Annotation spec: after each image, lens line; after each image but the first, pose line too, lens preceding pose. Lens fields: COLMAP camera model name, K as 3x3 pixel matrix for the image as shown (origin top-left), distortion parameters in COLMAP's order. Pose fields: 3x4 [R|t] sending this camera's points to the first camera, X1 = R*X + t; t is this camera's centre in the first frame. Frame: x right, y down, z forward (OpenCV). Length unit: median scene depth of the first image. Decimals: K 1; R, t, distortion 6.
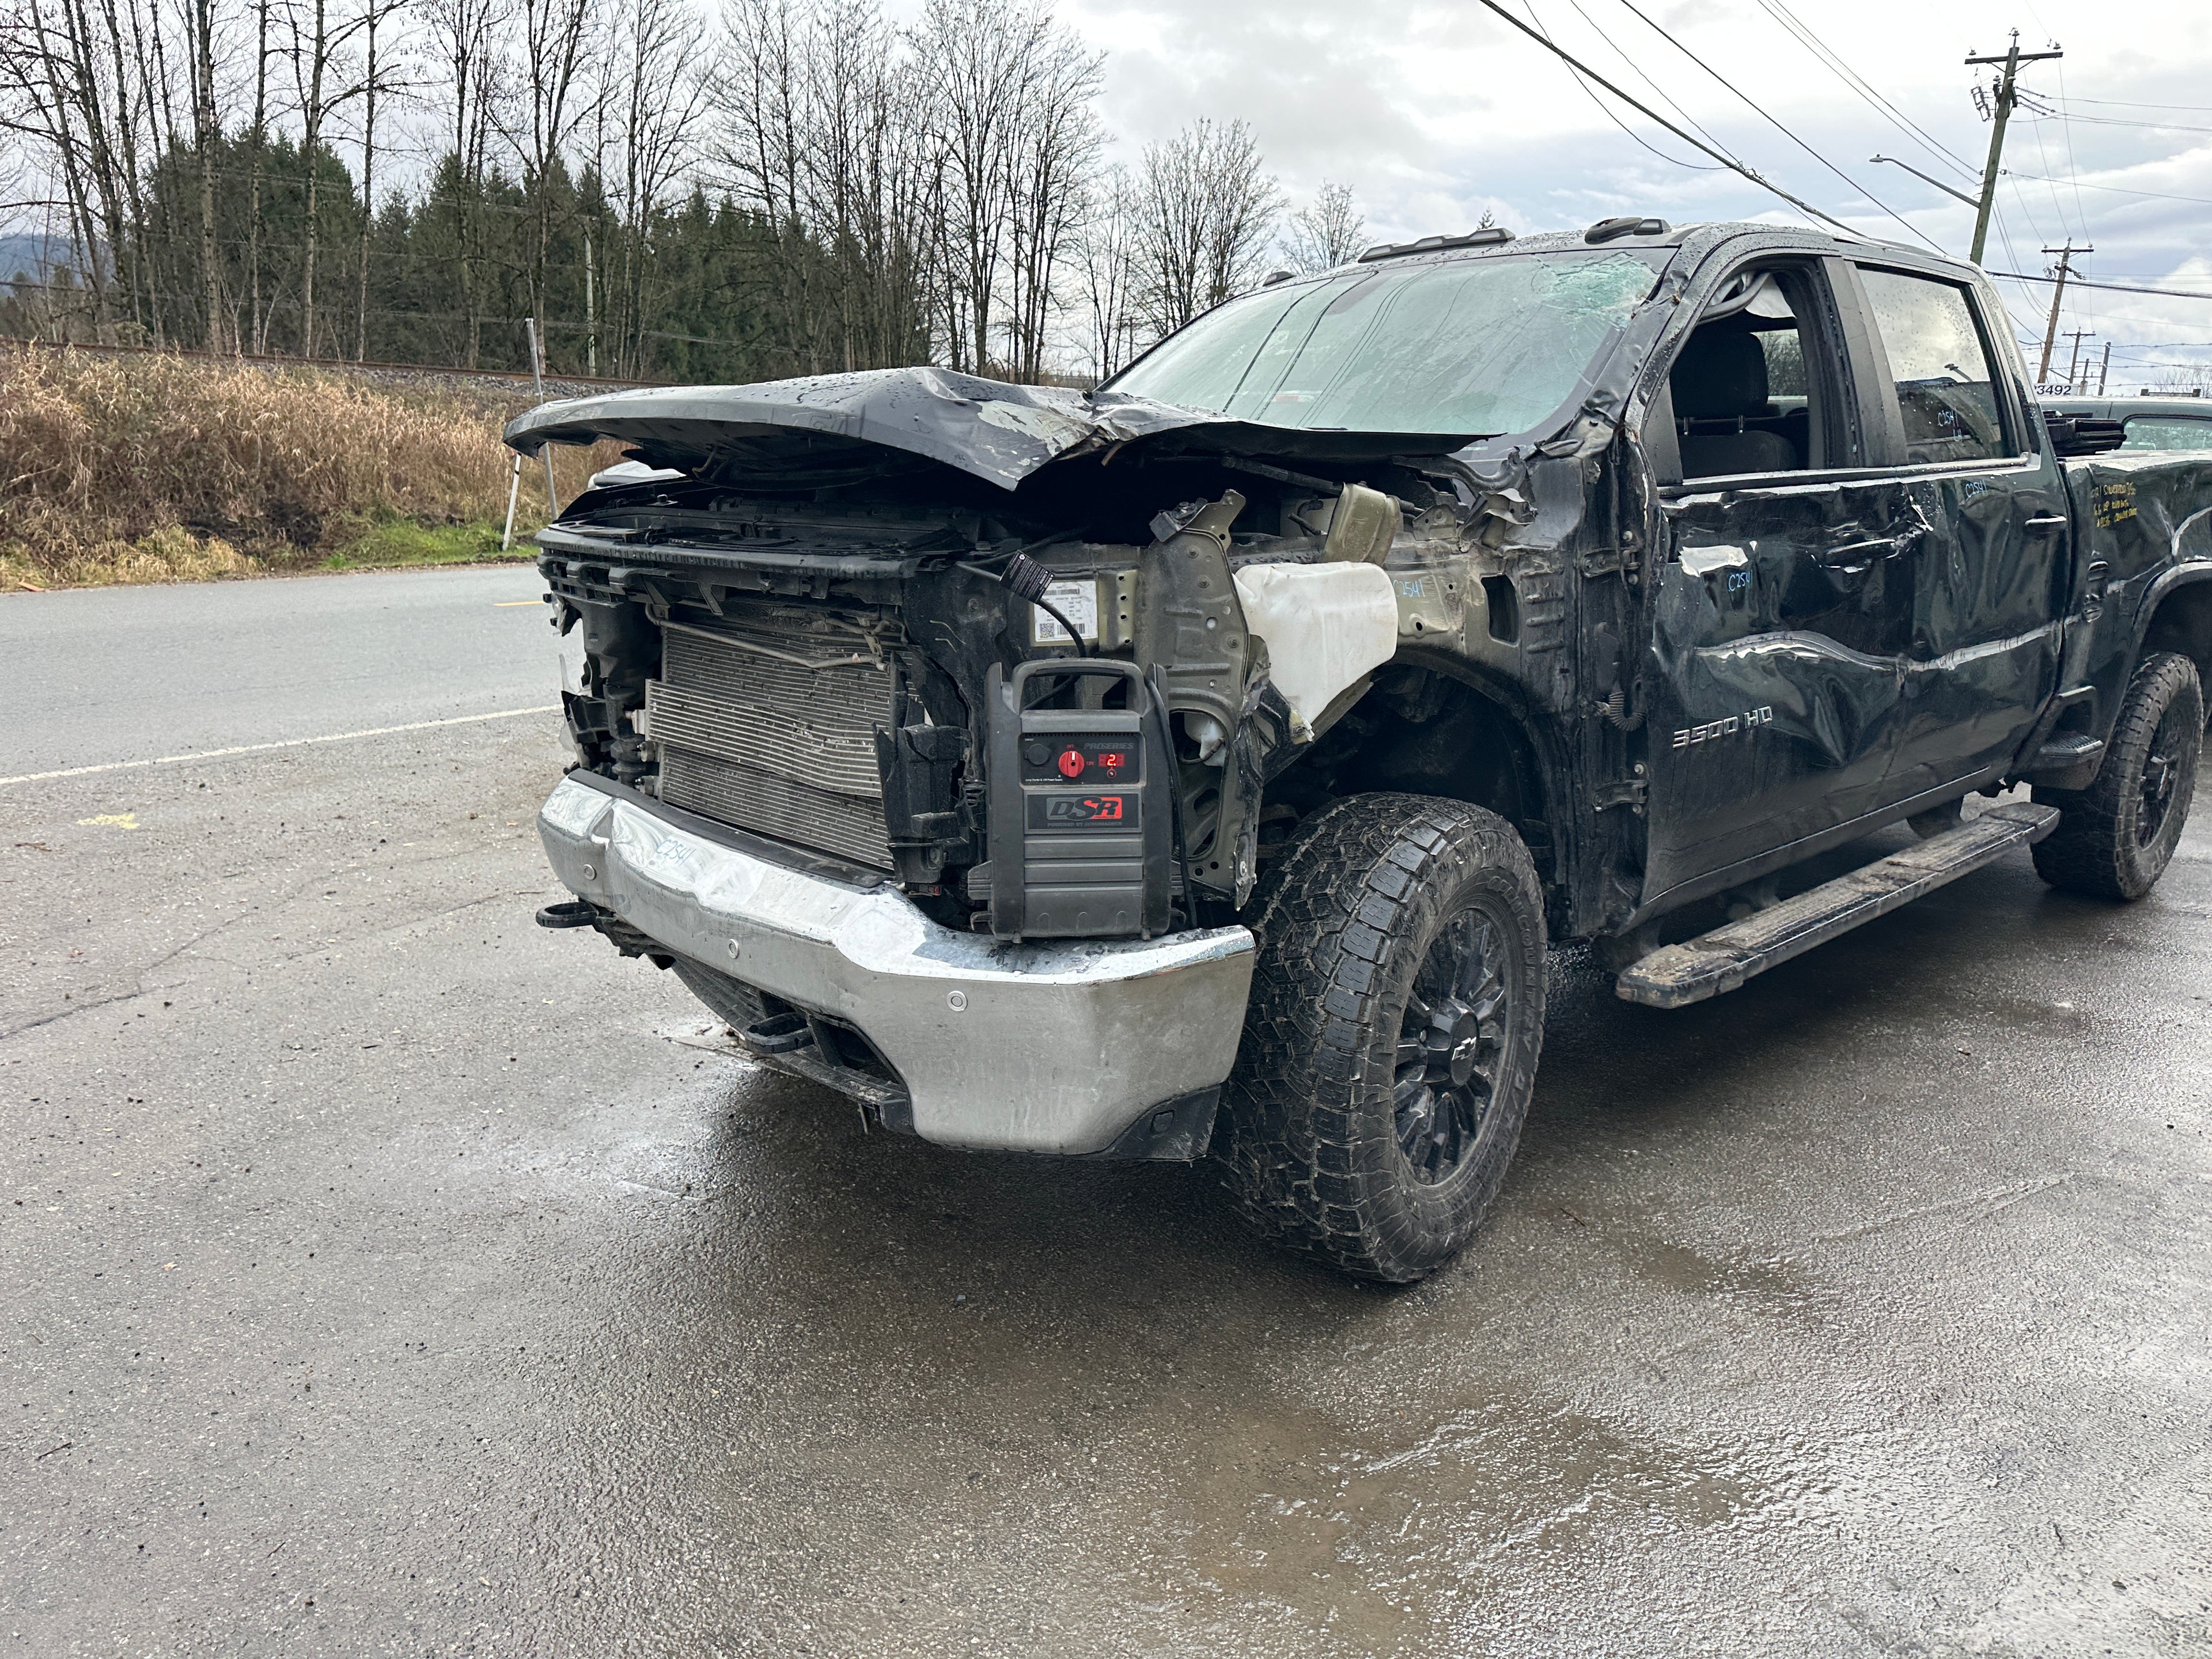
lens RADIAL K [[1536.6, 0, 1117.3], [0, 1536.6, 826.3], [0, 0, 1]] dist [0.099229, -0.137129]
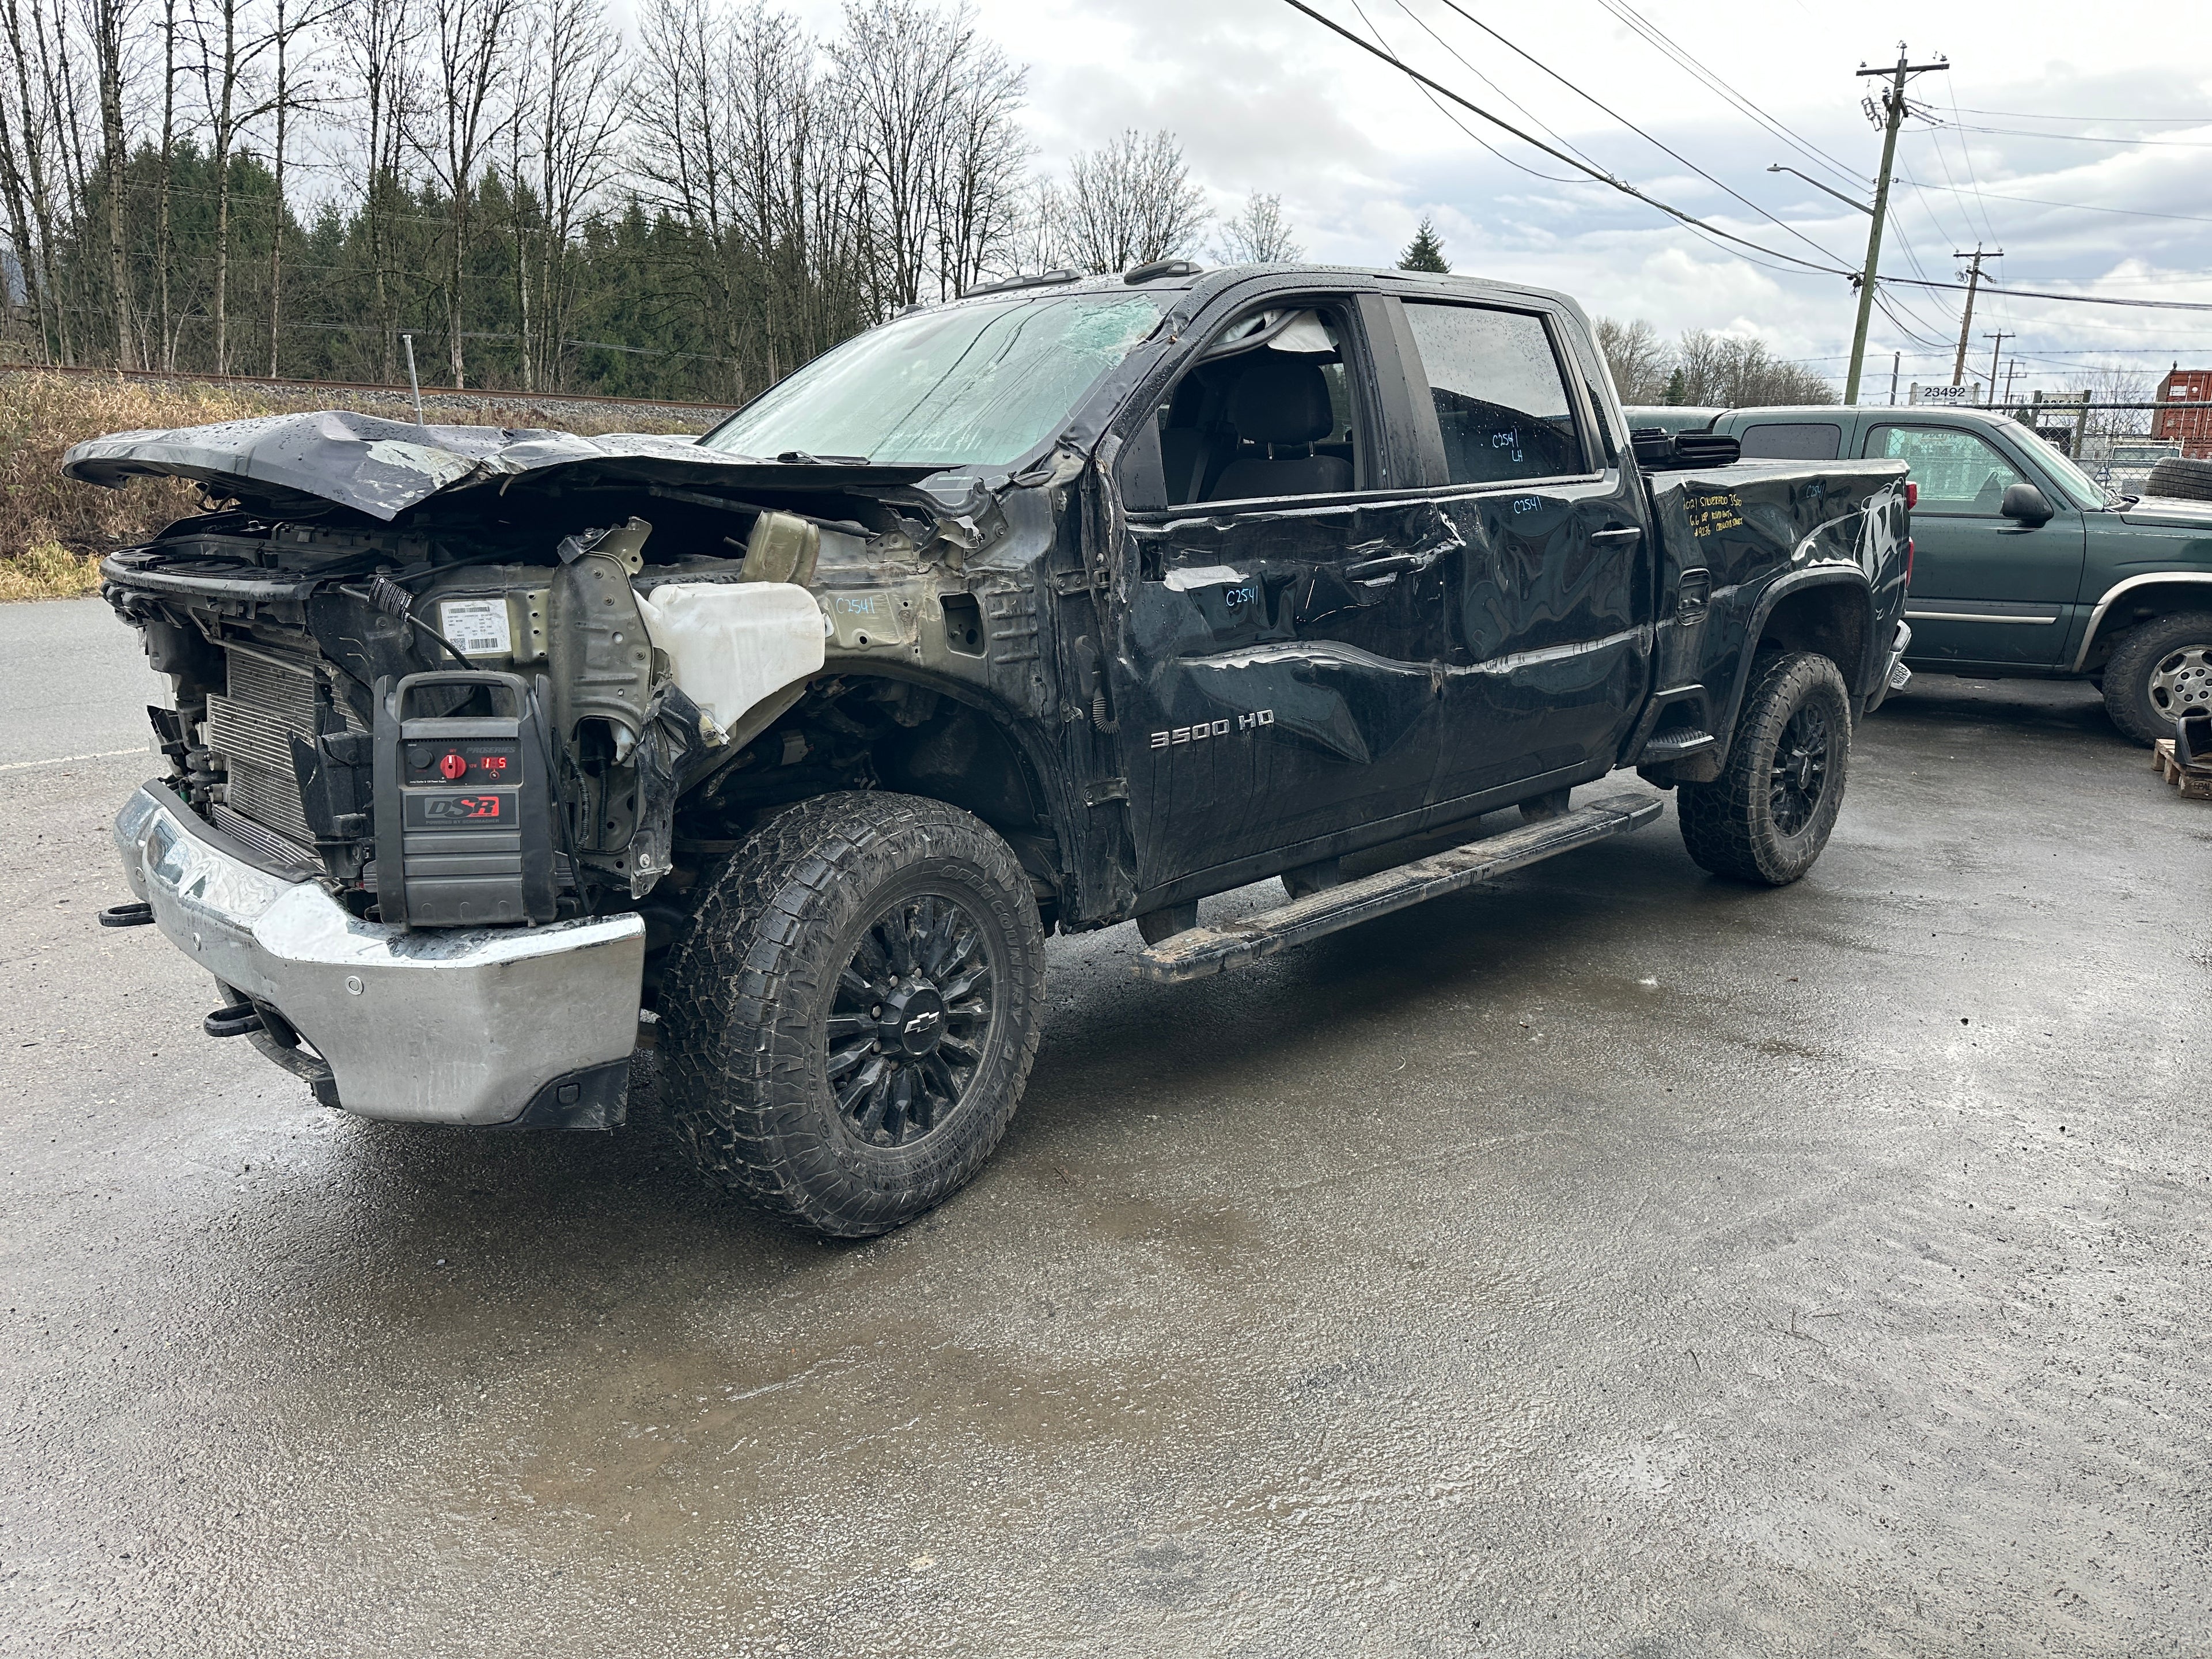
lens RADIAL K [[1536.6, 0, 1117.3], [0, 1536.6, 826.3], [0, 0, 1]] dist [0.099229, -0.137129]
pose [[0.999681, -0.013407, 0.021425, 0.213408], [0.013492, 0.999902, -0.003800, 0.006240], [-0.021372, 0.004087, 0.999763, -0.062359]]
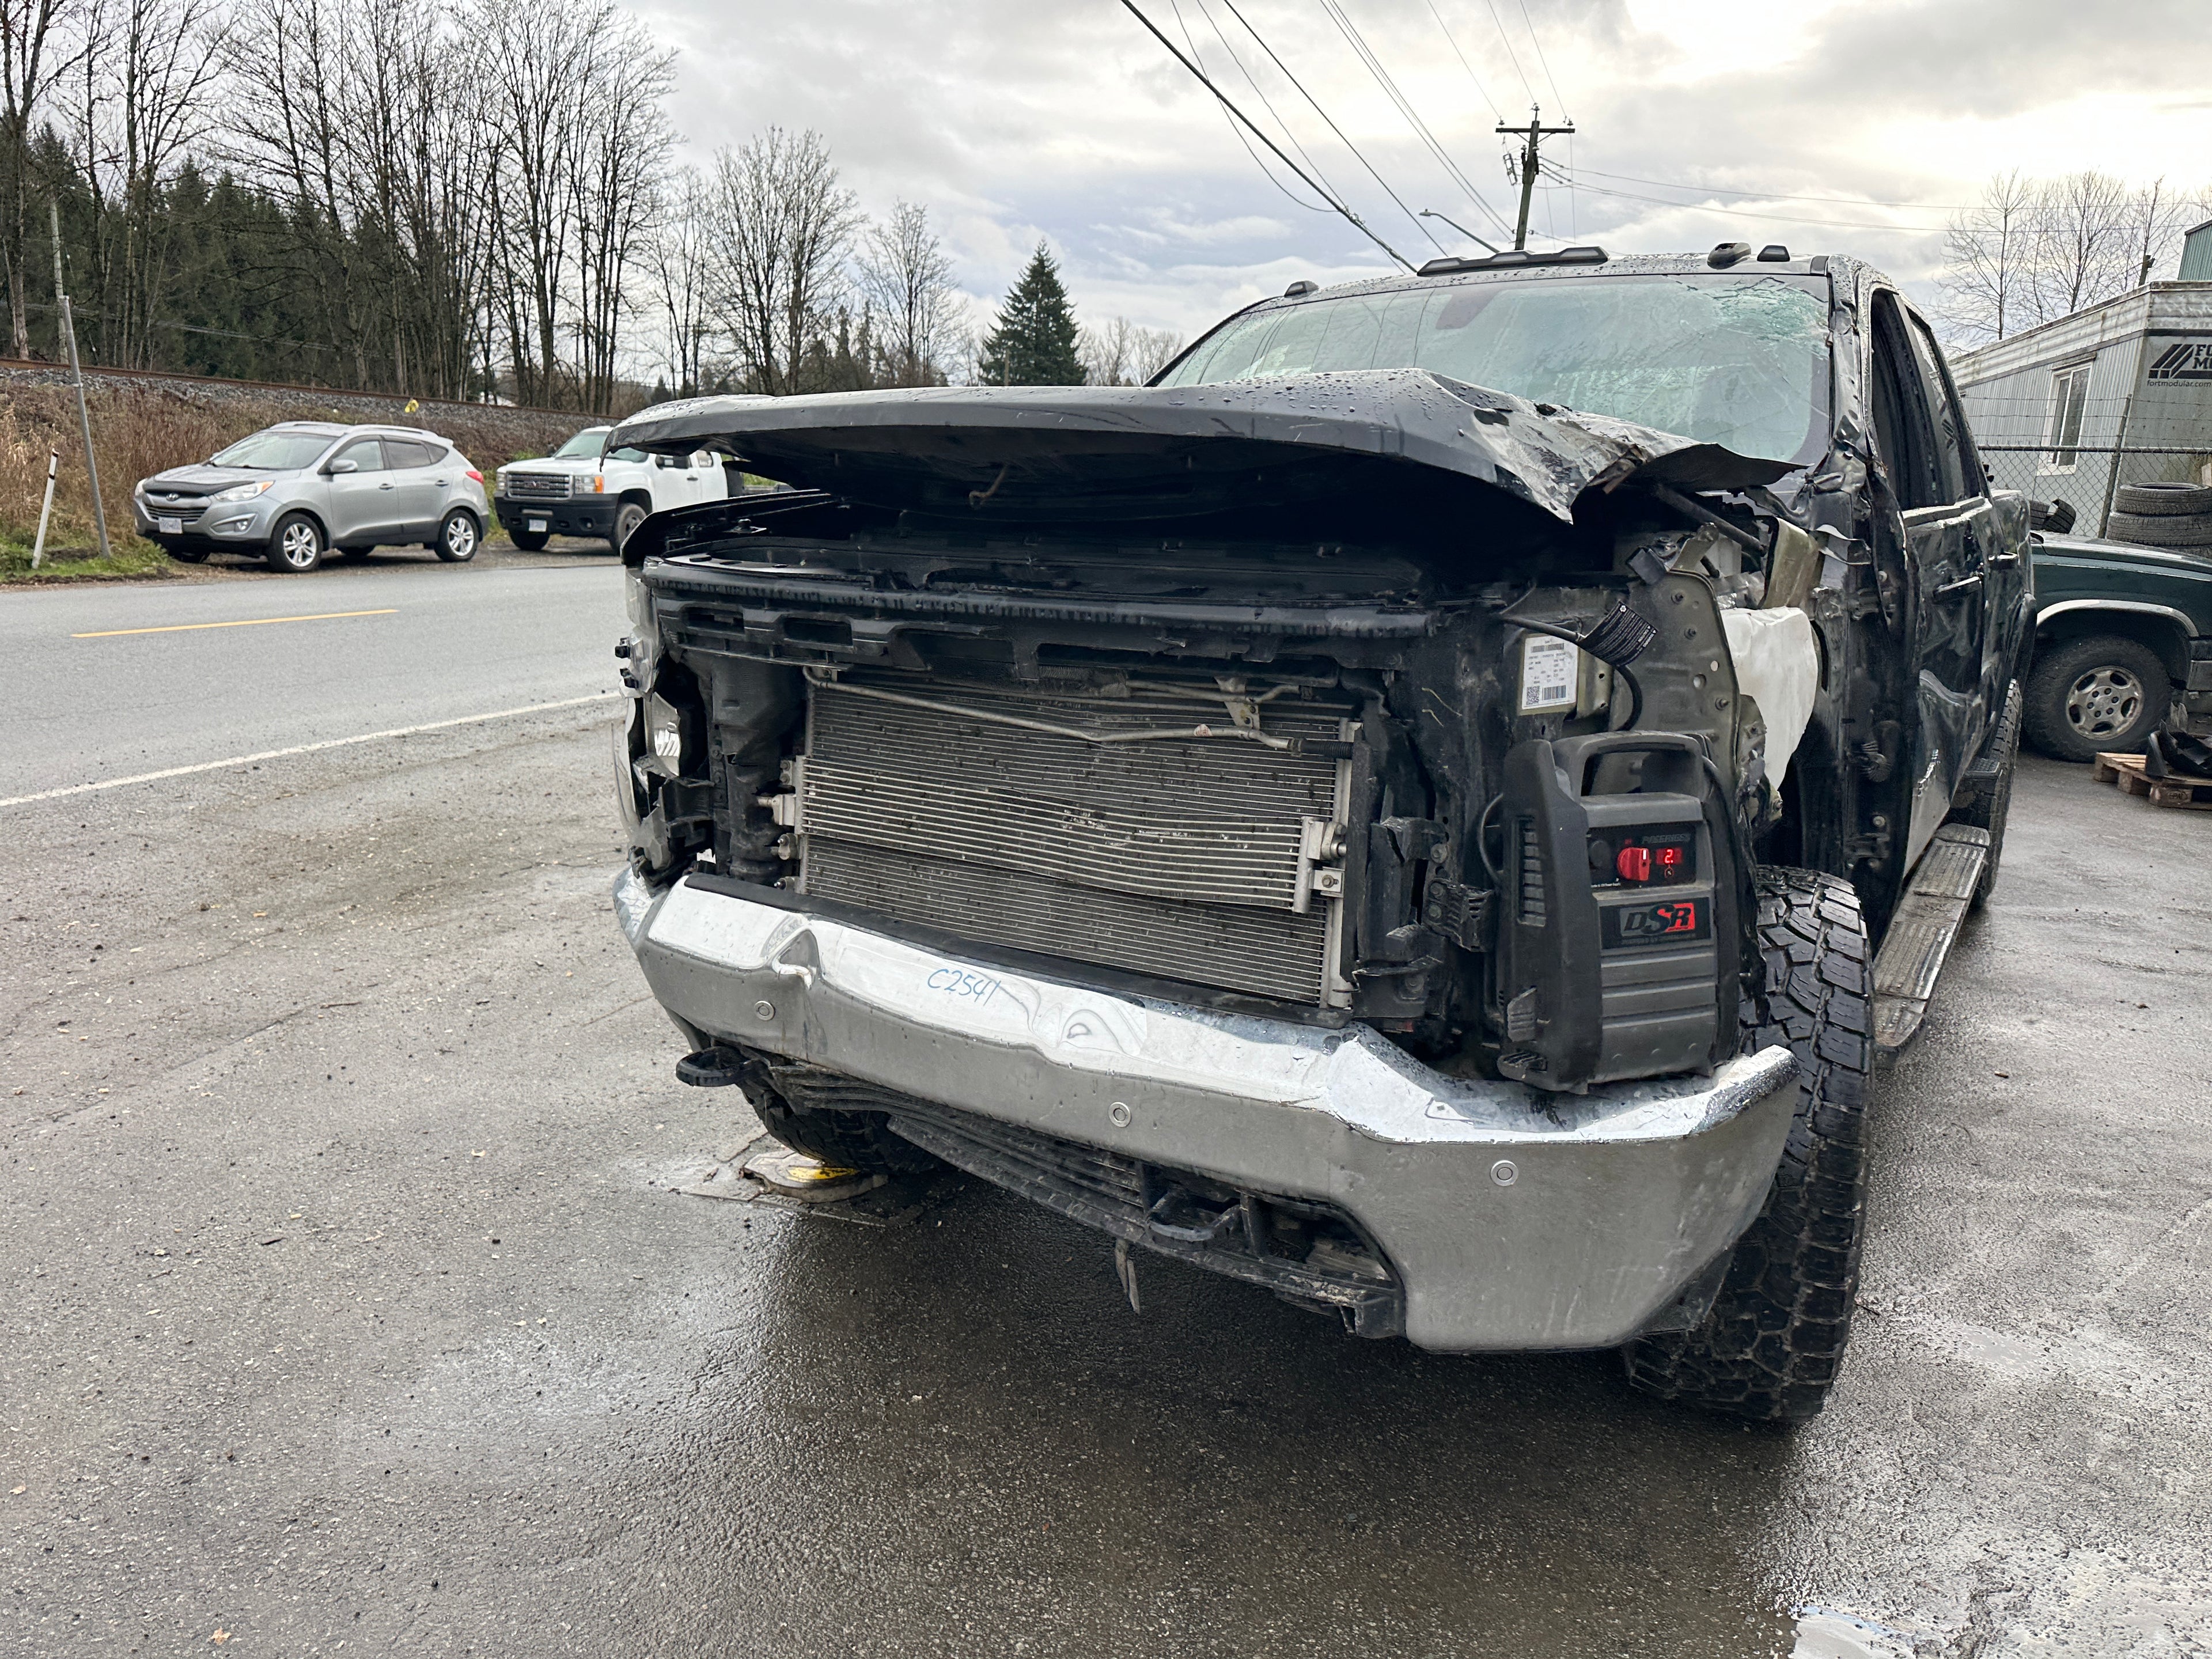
lens RADIAL K [[1563.0, 0, 1119.5], [0, 1563.0, 824.1], [0, 0, 1]] dist [0.018183, -0.006014]
pose [[0.964456, -0.039307, 0.261303, -0.254469], [0.043013, 0.999039, -0.008480, -0.033592], [-0.260719, 0.019418, 0.965219, 0.142199]]
